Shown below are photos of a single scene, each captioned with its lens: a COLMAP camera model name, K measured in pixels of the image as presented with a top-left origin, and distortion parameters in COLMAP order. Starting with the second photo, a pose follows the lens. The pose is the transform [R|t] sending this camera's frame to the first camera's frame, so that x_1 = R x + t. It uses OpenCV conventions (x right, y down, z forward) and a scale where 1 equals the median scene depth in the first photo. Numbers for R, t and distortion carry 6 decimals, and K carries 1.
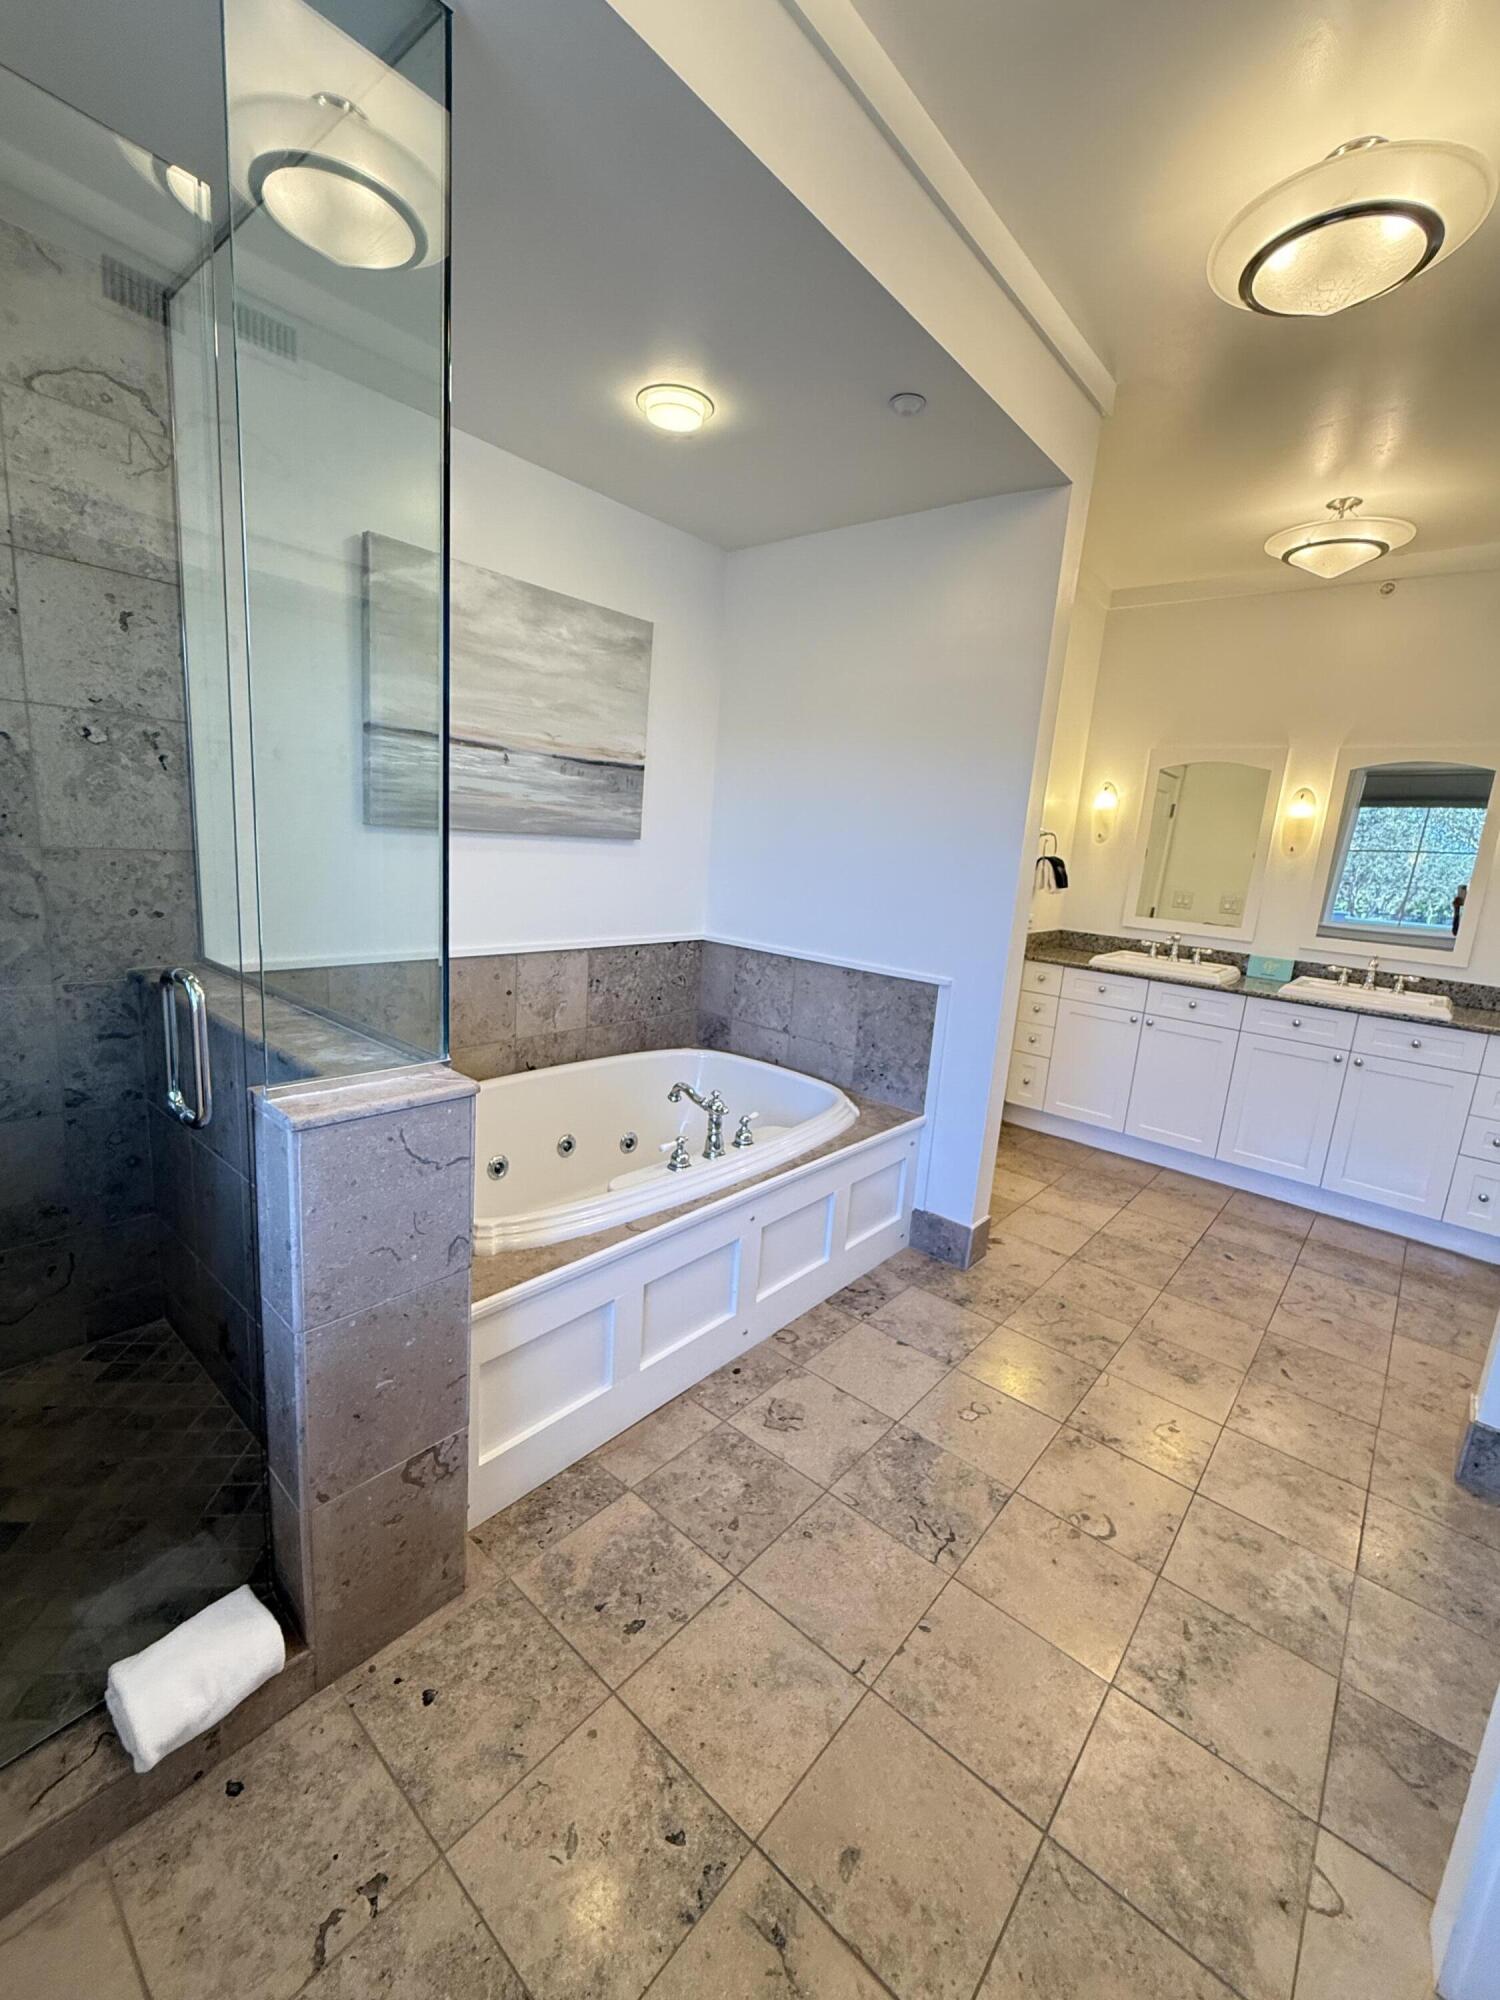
lens RADIAL K [[803.4, 0, 749.2], [0, 803.4, 996.0], [0, 0, 1]] dist [-0.001946, 0.000191]
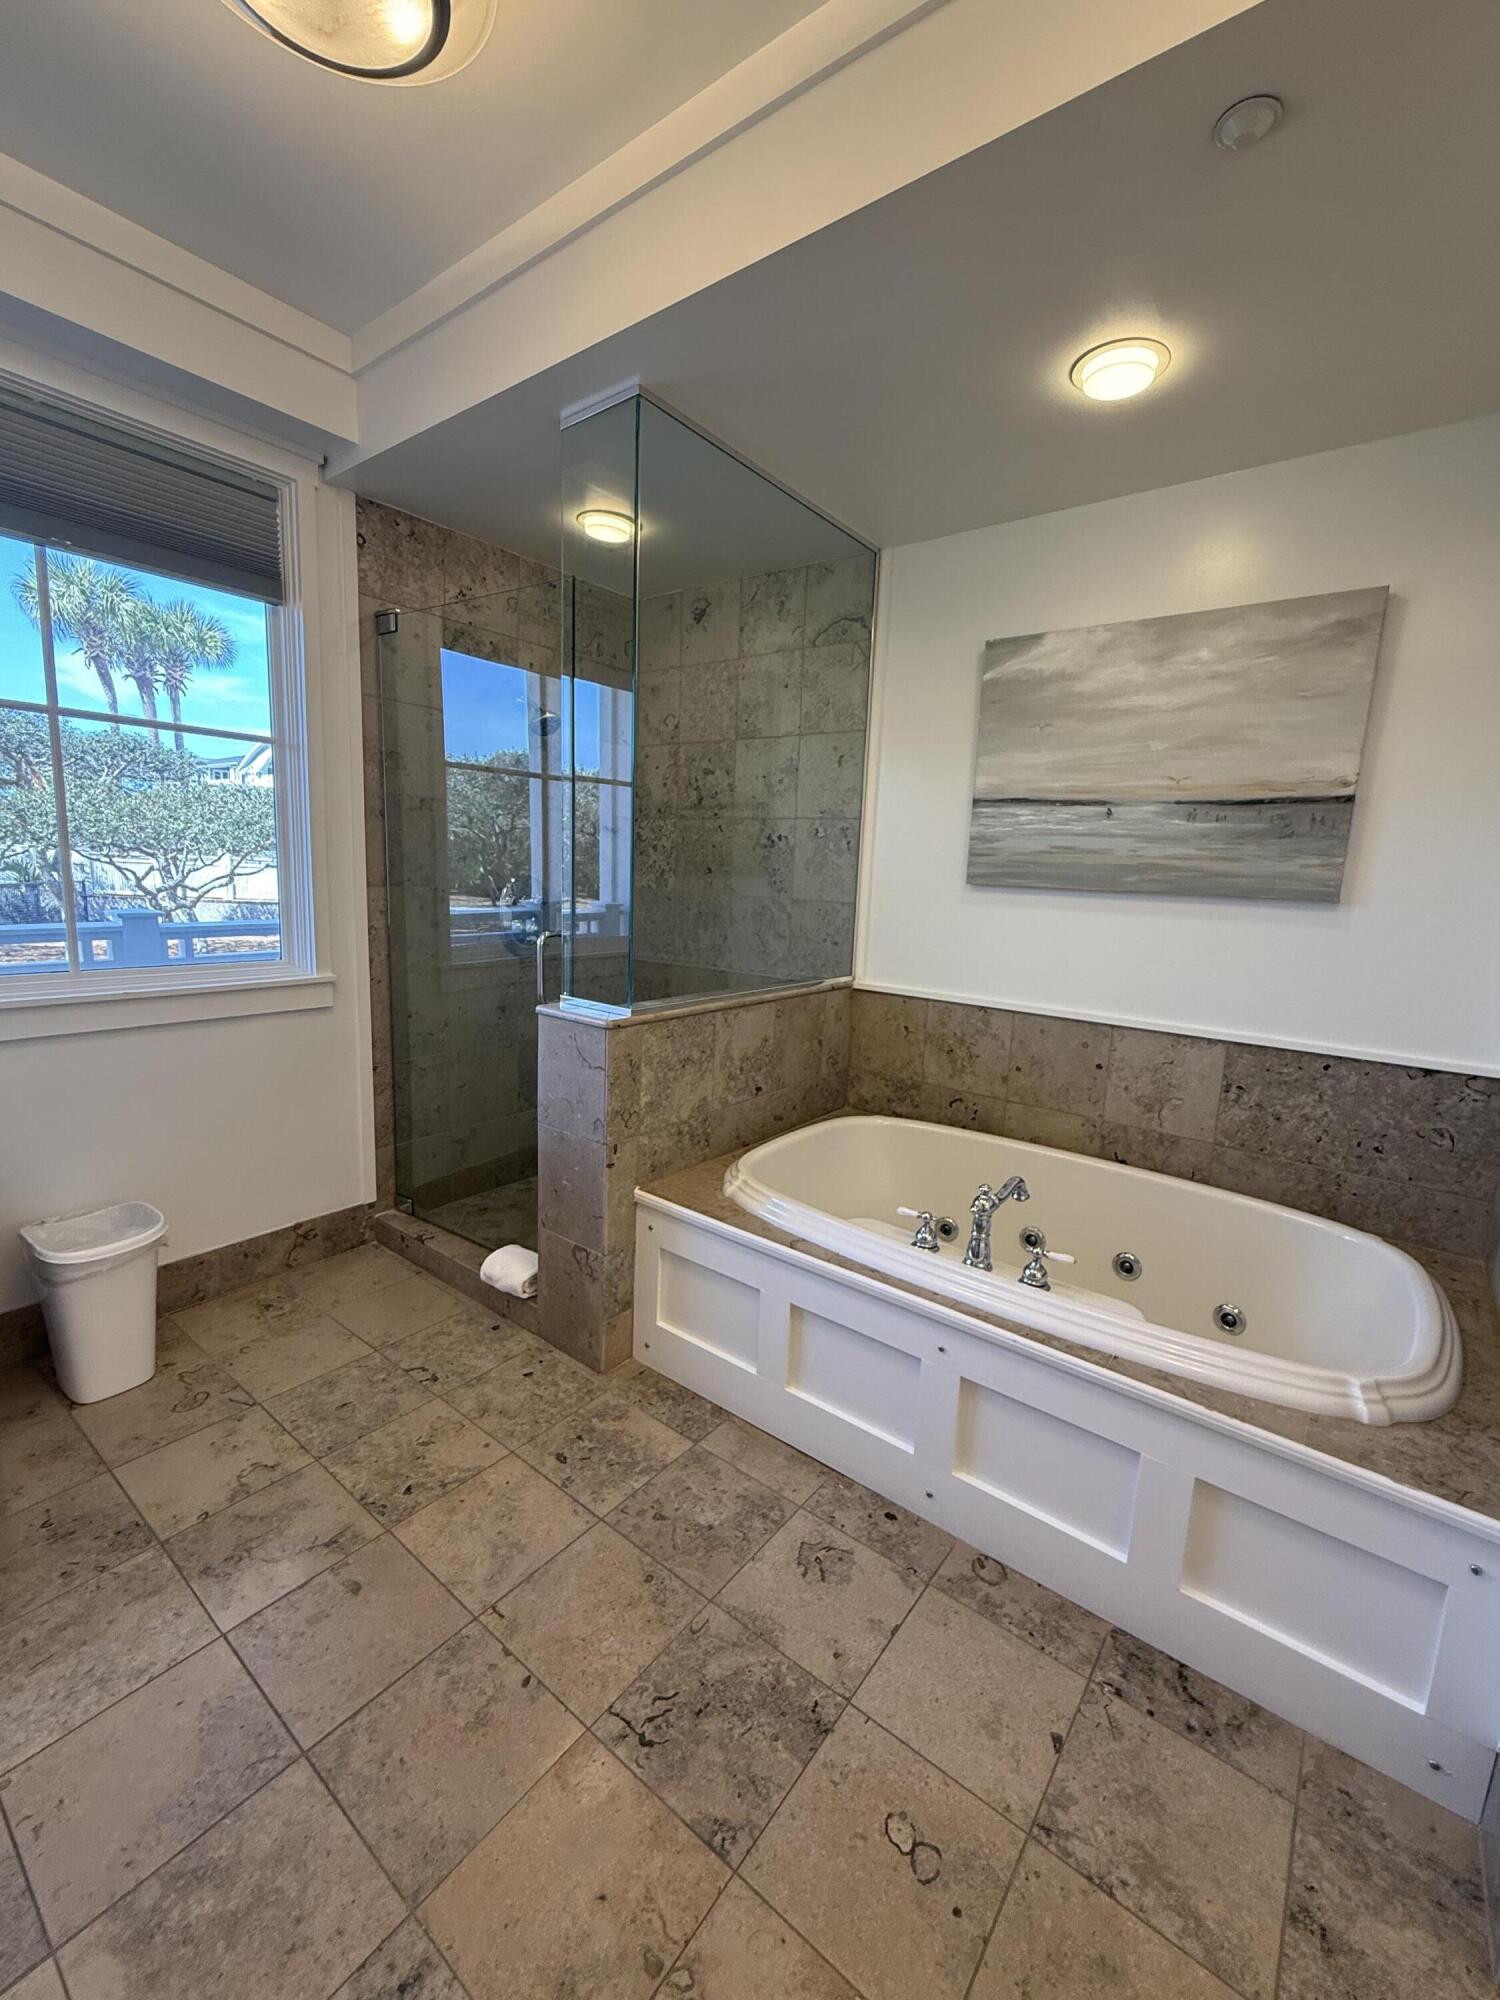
lens RADIAL K [[803.4, 0, 752.6], [0, 803.4, 998.0], [0, 0, 1]] dist [-0.001946, 0.000191]
pose [[0.080676, 0.092798, -0.992411, 0.721755], [-0.233595, 0.969688, 0.071683, -0.067334], [0.968981, 0.226040, 0.099907, 0.654732]]
